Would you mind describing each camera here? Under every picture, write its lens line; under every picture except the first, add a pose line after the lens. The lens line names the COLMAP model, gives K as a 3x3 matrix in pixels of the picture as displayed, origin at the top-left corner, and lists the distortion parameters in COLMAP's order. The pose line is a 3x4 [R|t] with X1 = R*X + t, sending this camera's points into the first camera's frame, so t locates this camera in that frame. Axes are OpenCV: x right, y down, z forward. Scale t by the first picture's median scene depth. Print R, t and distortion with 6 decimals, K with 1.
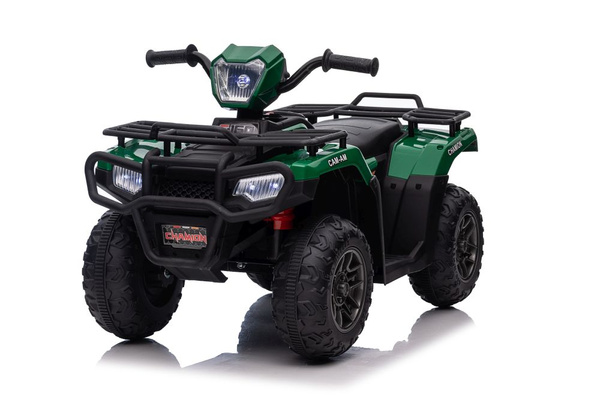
lens RADIAL K [[1767.5, 0, 302.8], [0, 1767.5, 199.7], [0, 0, 1]] dist [-0.120221, 0.000000]
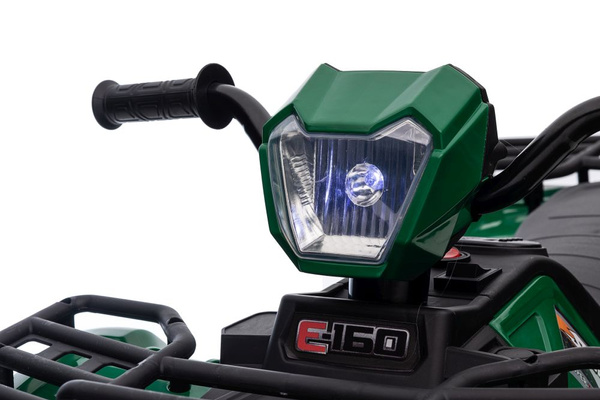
lens RADIAL K [[1508.0, 0, 299.4], [0, 1508.0, 202.3], [0, 0, 1]] dist [0.140279, 0.000000]
pose [[0.994817, -0.047576, -0.089862, -0.021100], [0.054342, 0.995746, 0.074412, -0.085592], [0.085939, -0.078909, 0.993171, 0.732453]]
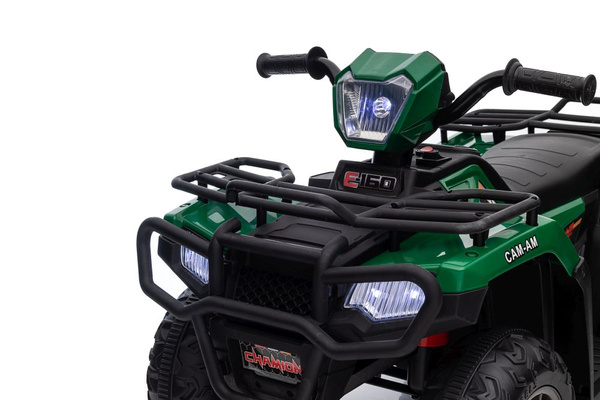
lens RADIAL K [[1098.5, 0, 299.5], [0, 1098.5, 210.3], [0, 0, 1]] dist [0.070187, 0.000000]
pose [[0.979988, 0.031449, -0.196555, 0.018336], [-0.011517, 0.994745, 0.101738, -0.070837], [0.198722, -0.097438, 0.975200, 0.594108]]
